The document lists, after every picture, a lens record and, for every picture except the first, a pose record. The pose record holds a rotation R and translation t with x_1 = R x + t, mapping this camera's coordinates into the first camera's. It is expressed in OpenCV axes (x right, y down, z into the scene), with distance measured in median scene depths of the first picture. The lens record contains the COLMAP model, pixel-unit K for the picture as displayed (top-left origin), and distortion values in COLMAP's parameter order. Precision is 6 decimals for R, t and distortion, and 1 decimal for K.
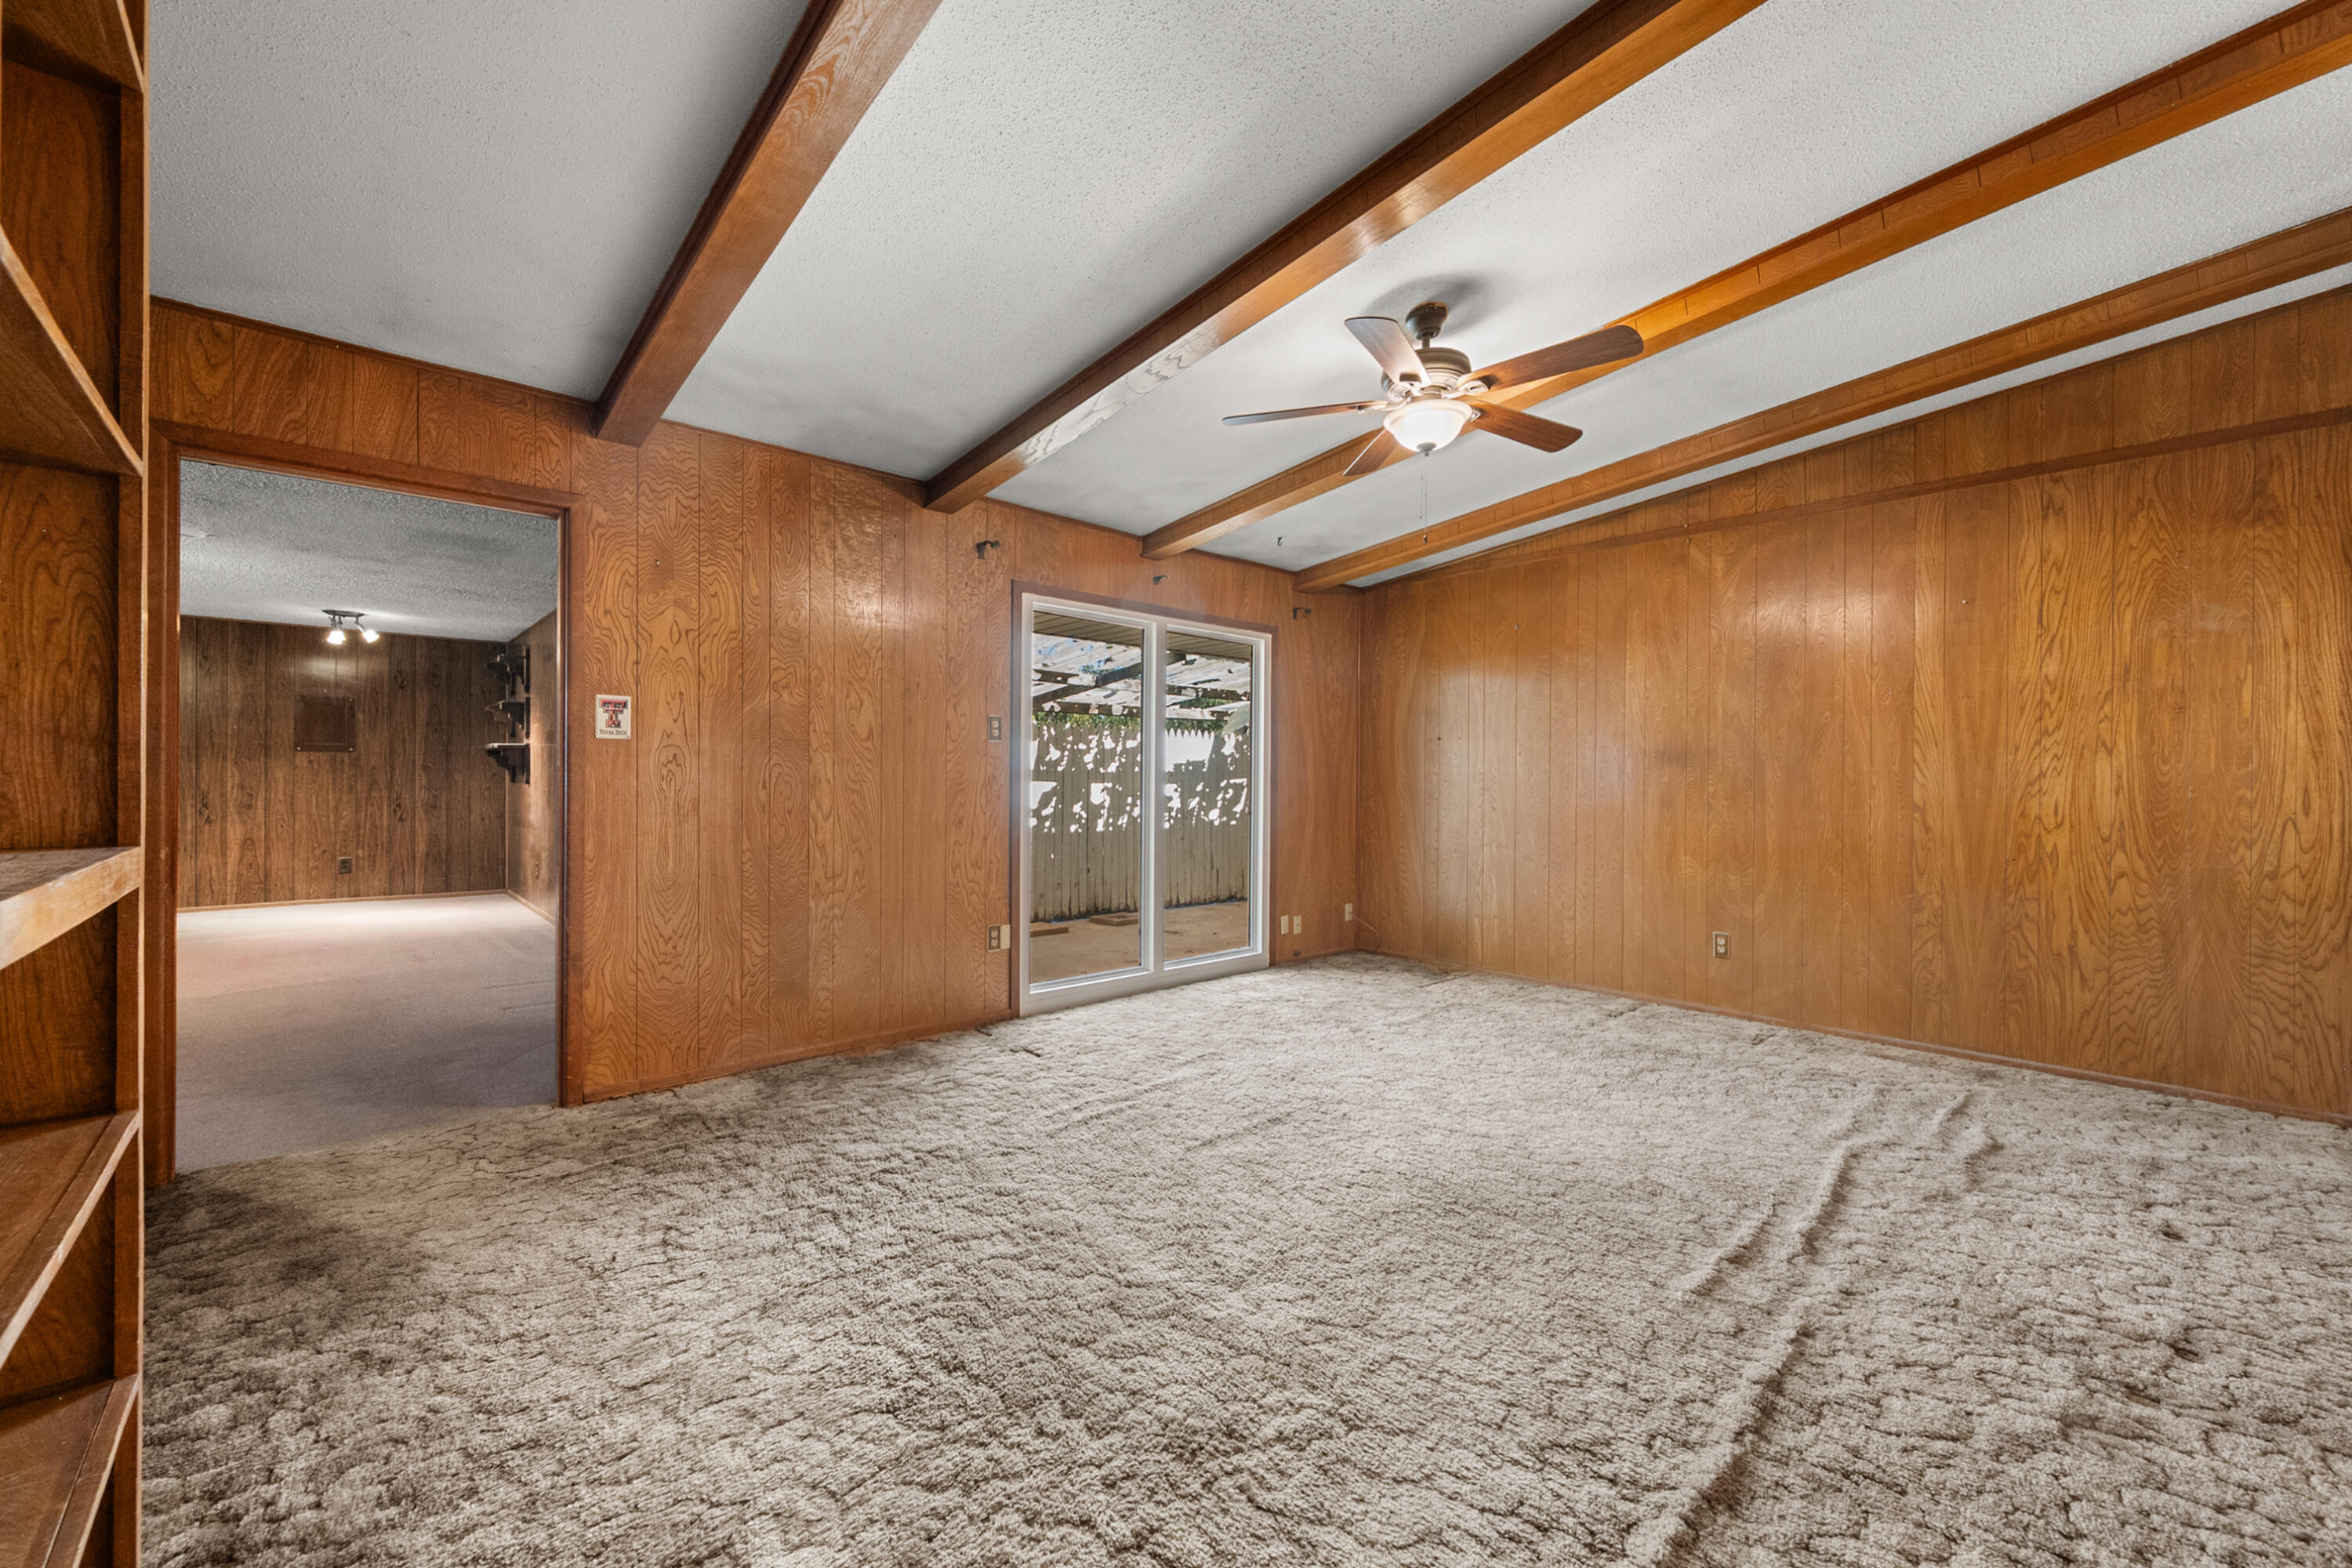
lens RADIAL K [[933.8, 0, 1163.1], [0, 933.8, 773.6], [0, 0, 1]] dist [0.002212, -0.002011]
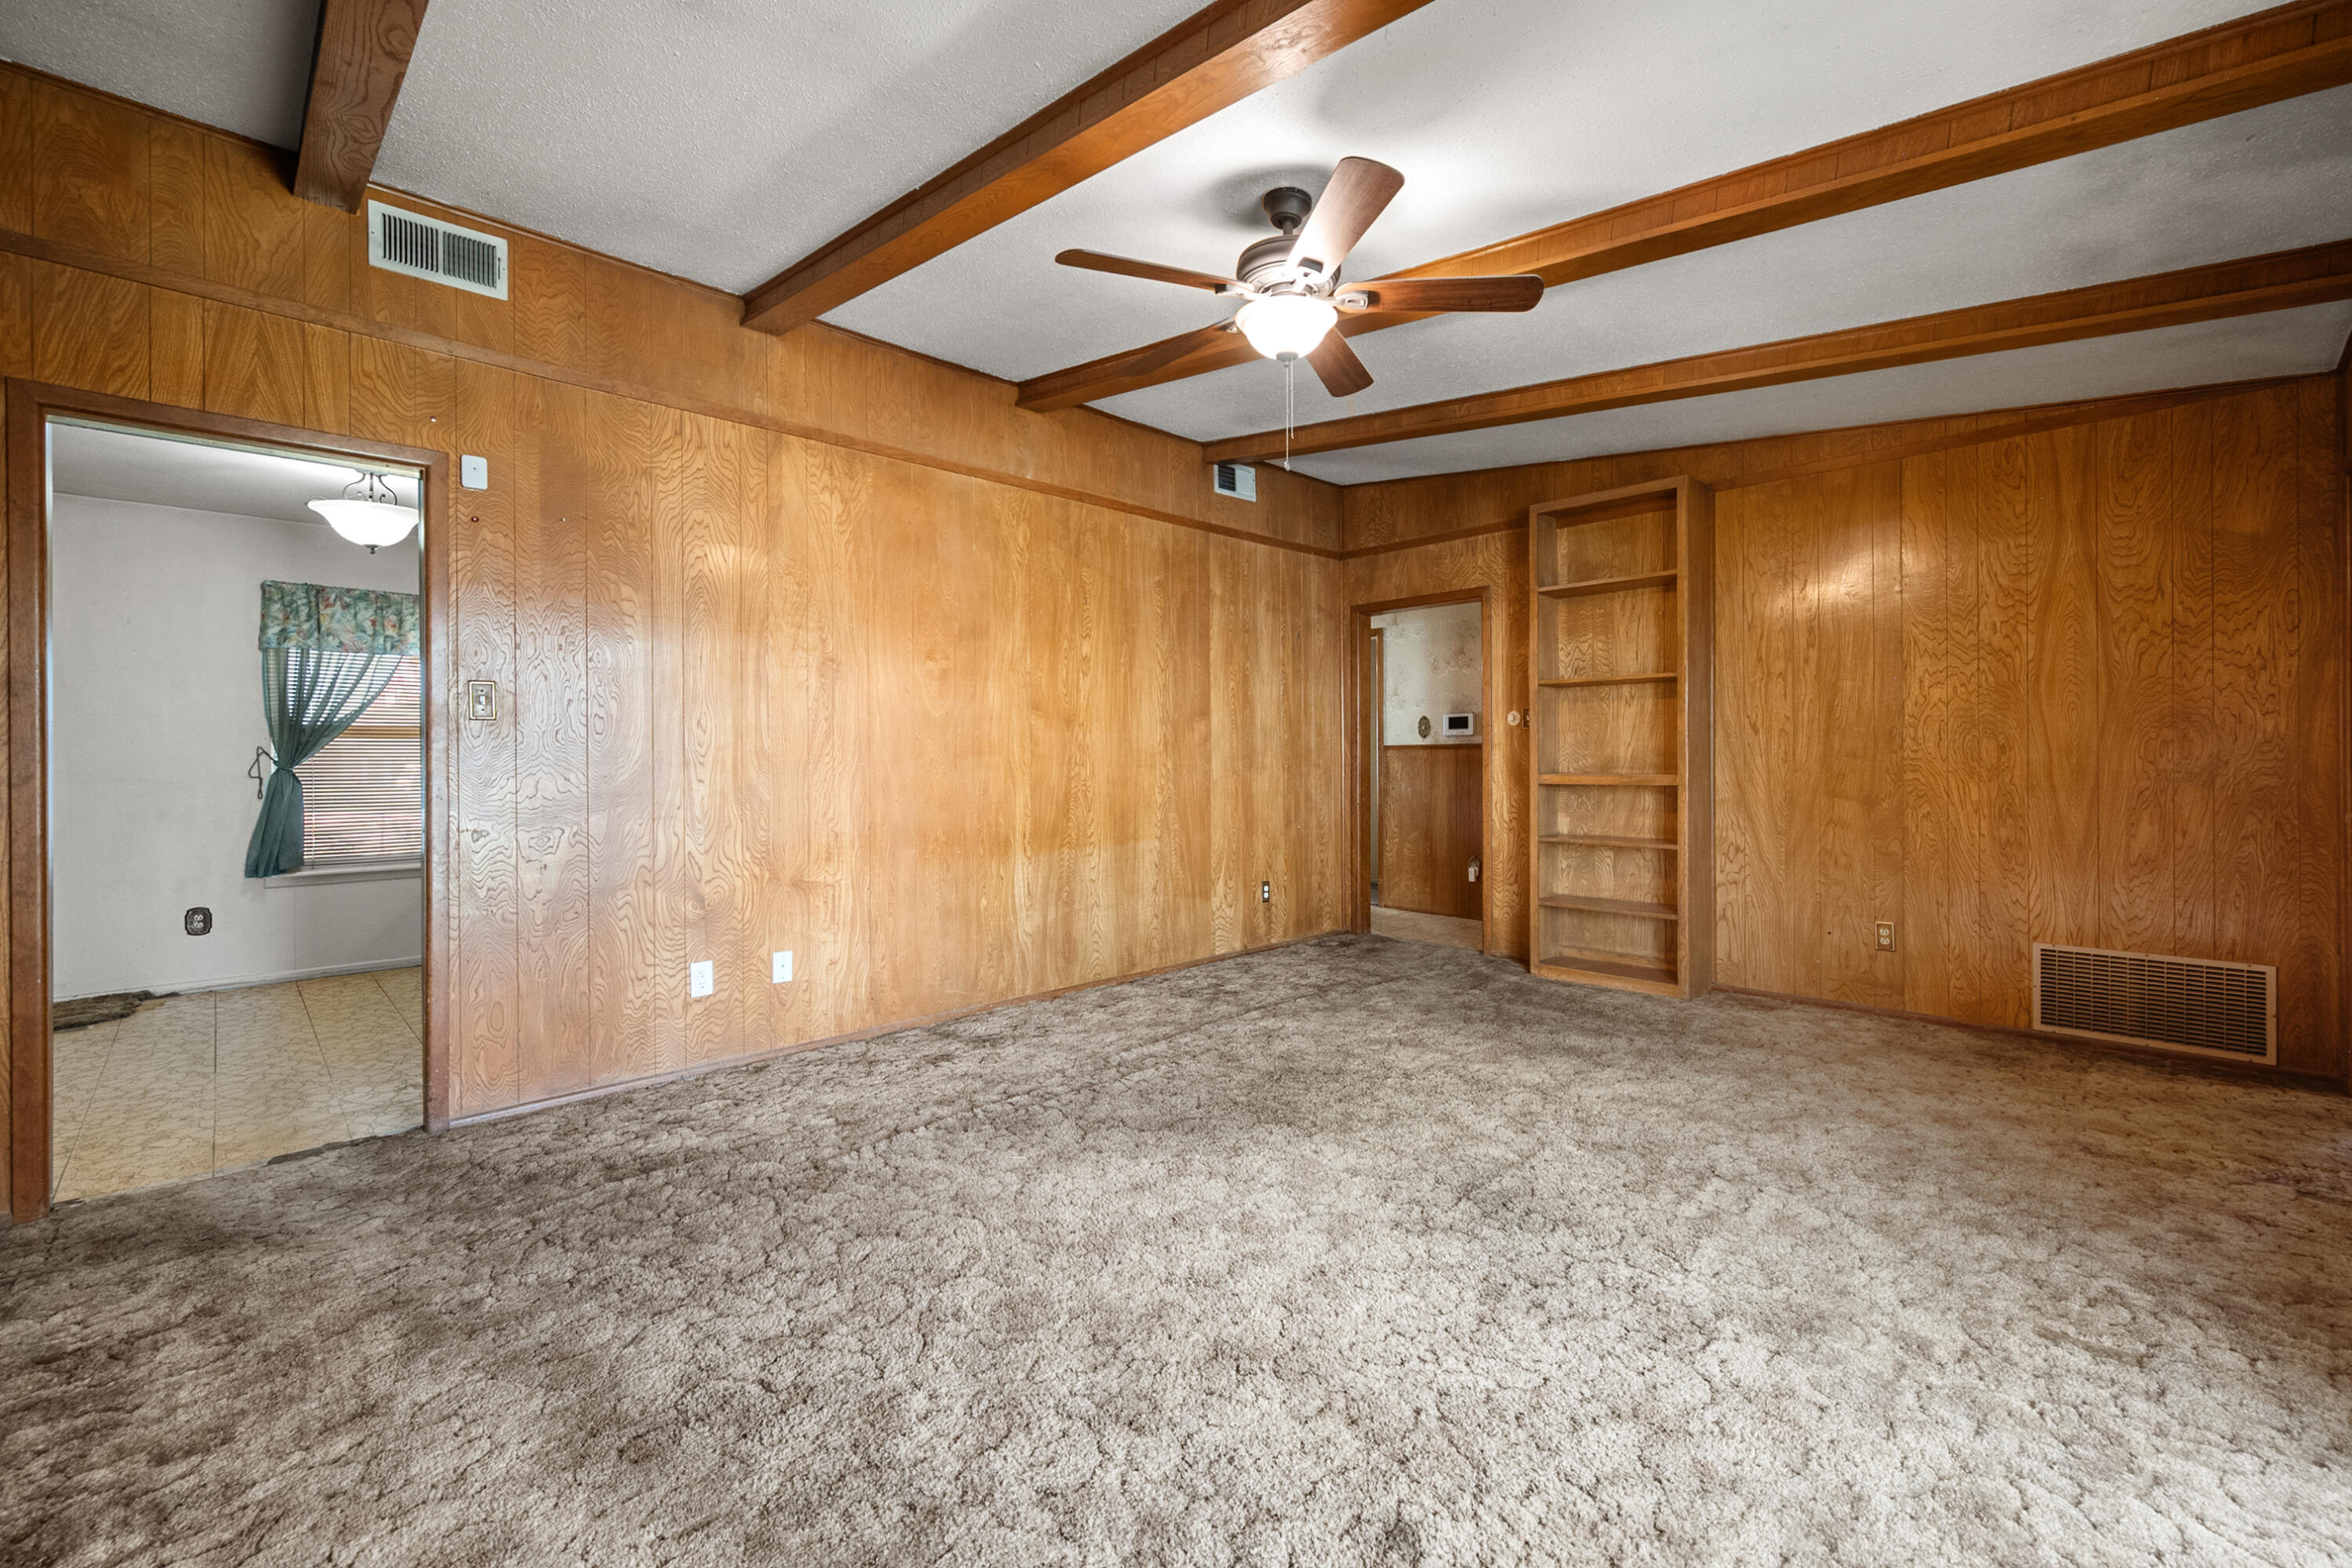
lens RADIAL K [[992.0, 0, 1180.6], [0, 992.0, 743.8], [0, 0, 1]] dist [-0.002435, 0.000454]
pose [[-0.998863, -0.003699, -0.047521, 0.343679], [-0.002515, 0.999686, -0.024945, 0.018017], [0.047599, -0.024797, -0.998559, 1.552893]]
